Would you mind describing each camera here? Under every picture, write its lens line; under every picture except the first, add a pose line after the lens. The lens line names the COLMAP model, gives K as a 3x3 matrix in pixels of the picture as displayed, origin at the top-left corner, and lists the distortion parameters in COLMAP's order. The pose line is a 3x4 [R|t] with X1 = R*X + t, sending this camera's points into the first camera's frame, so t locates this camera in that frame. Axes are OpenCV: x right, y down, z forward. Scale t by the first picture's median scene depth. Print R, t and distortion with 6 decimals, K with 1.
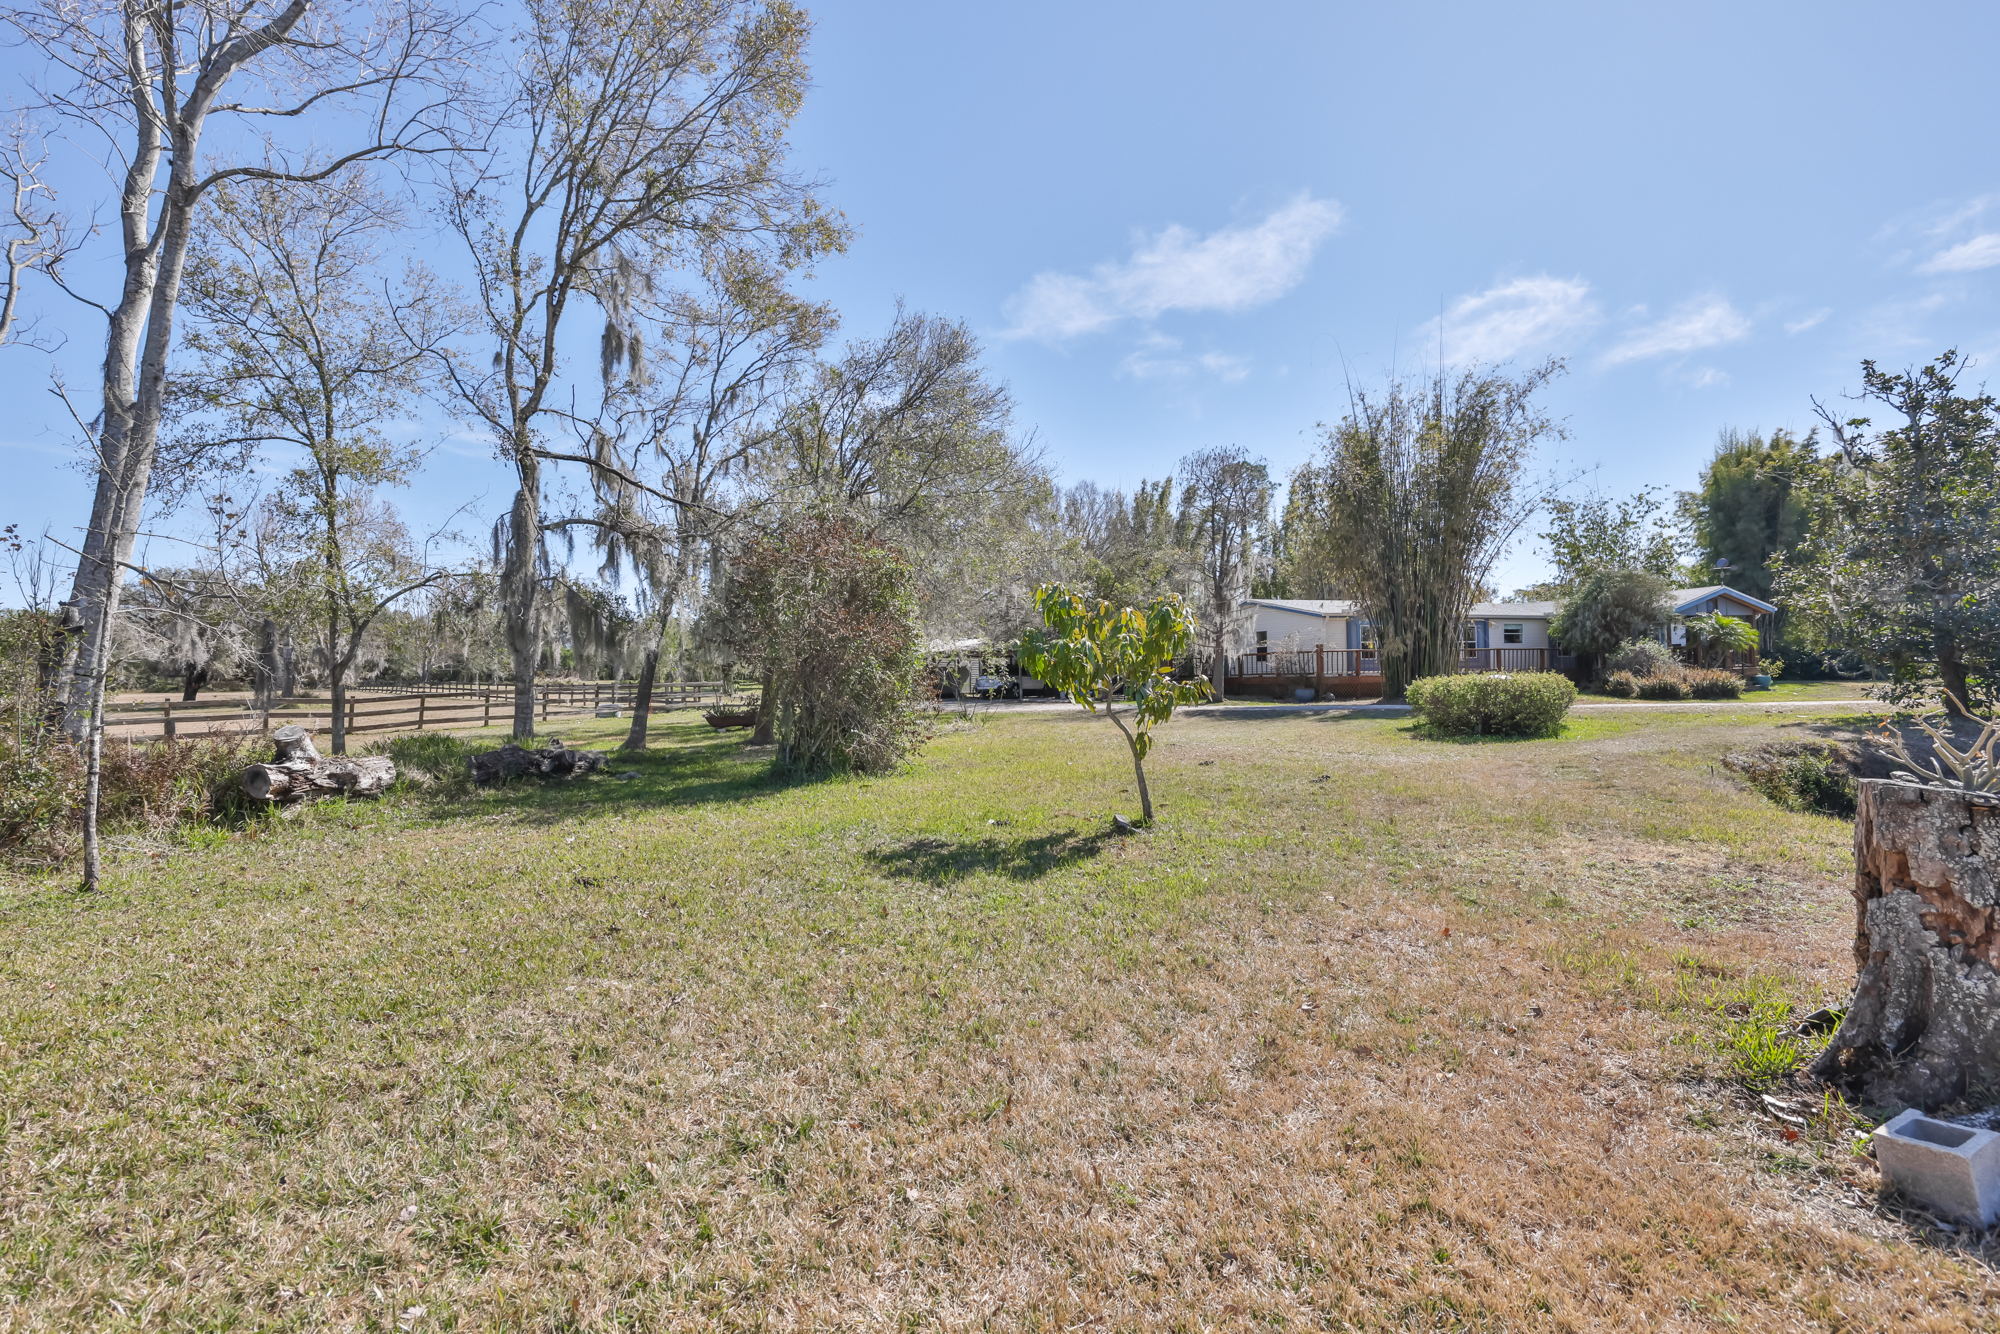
lens RADIAL K [[838.7, 0, 1004.7], [0, 838.7, 666.4], [0, 0, 1]] dist [0.001594, -0.000216]
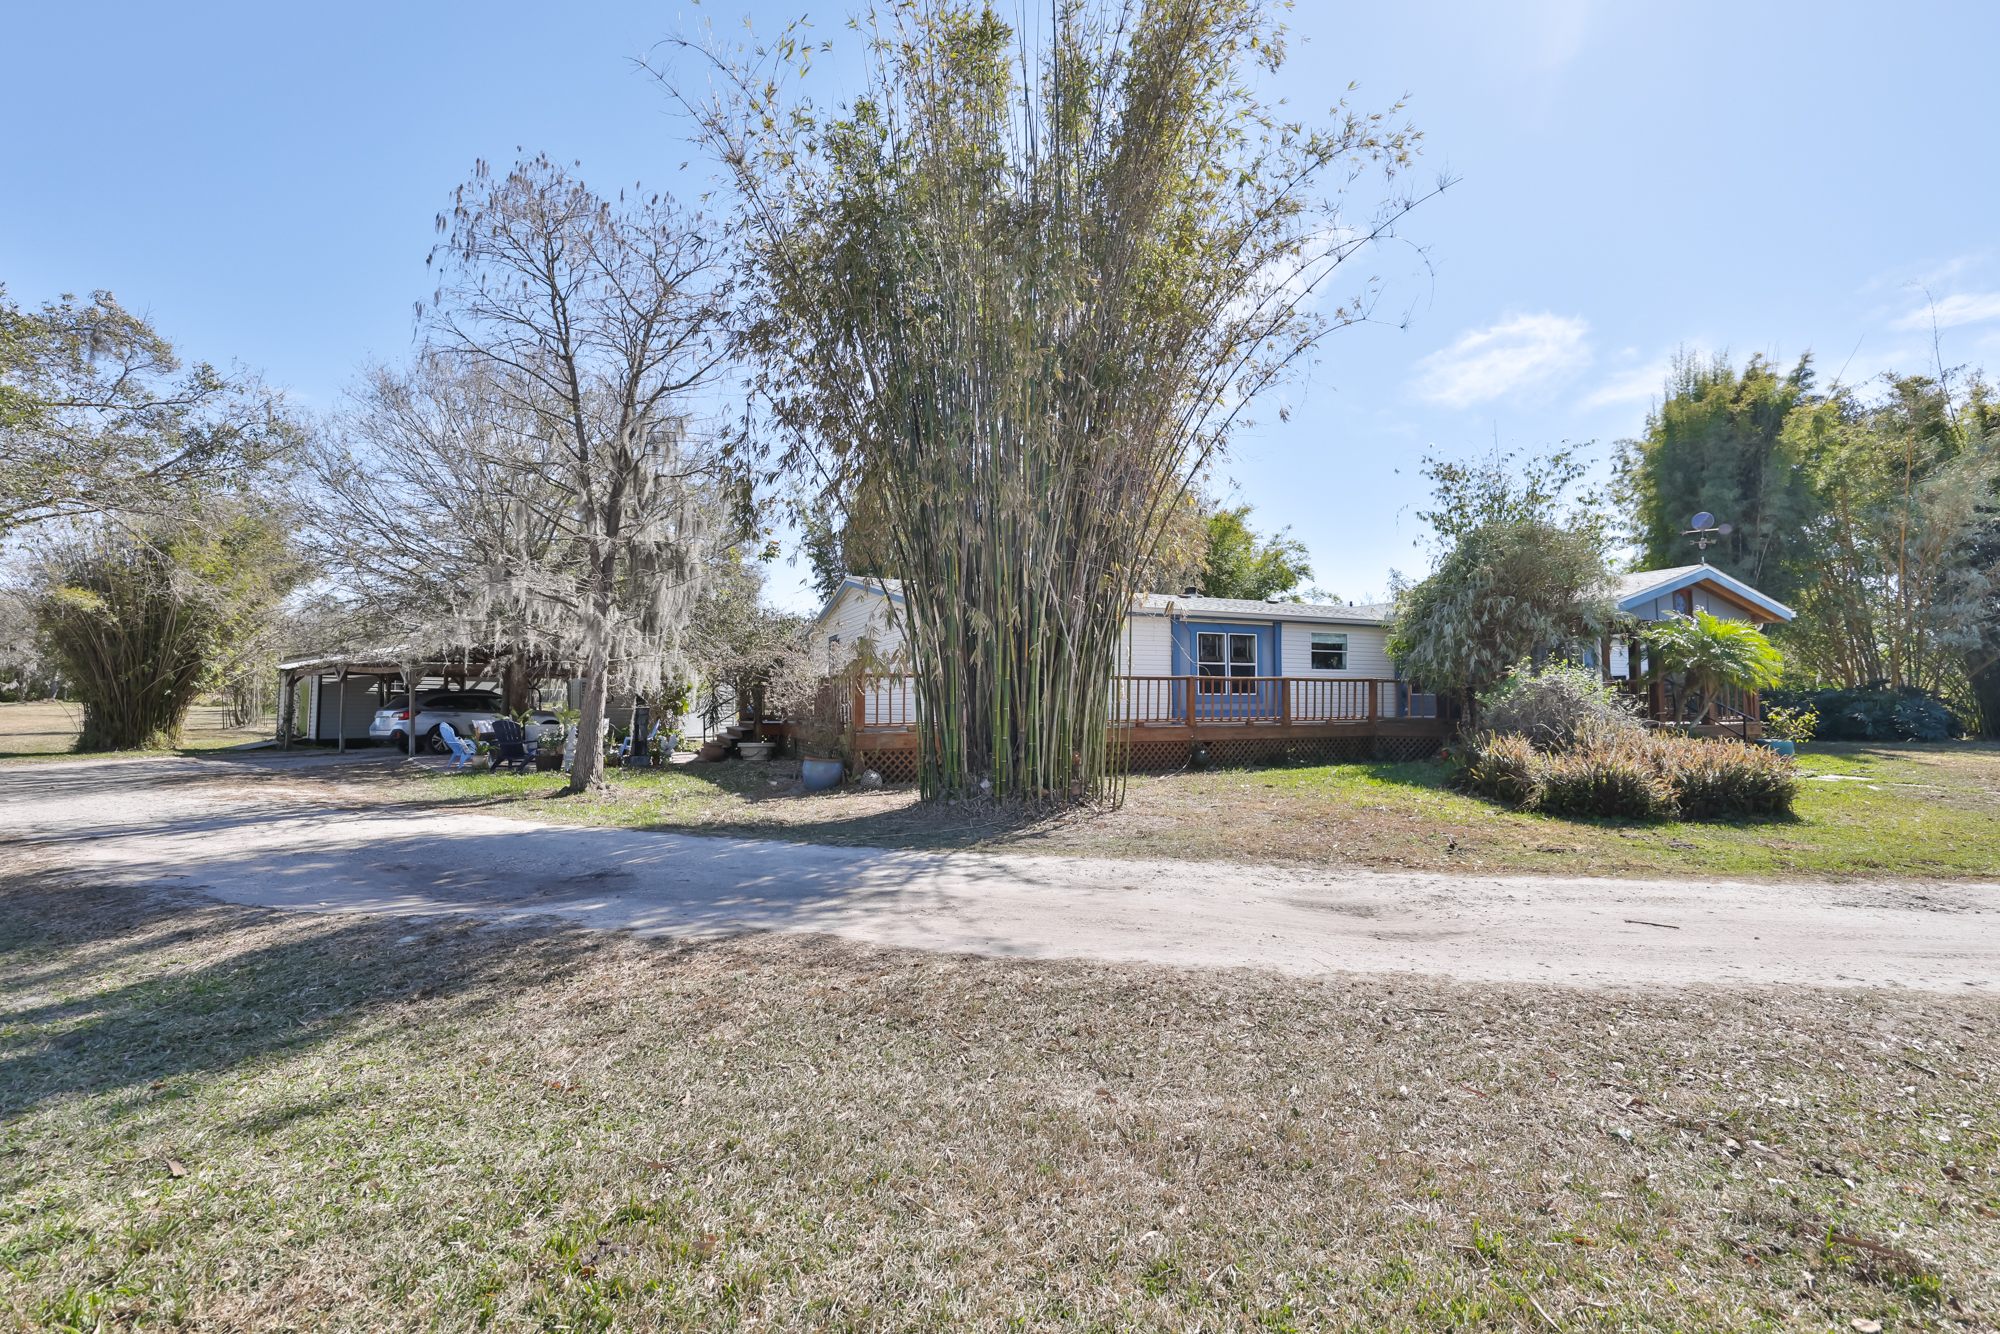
lens RADIAL K [[838.7, 0, 1007.1], [0, 838.7, 678.2], [0, 0, 1]] dist [0.001594, -0.000216]
pose [[0.997763, 0.013461, 0.065488, 0.418051], [-0.012551, 0.999819, -0.014281, -0.013186], [-0.065669, 0.013427, 0.997751, 0.545769]]
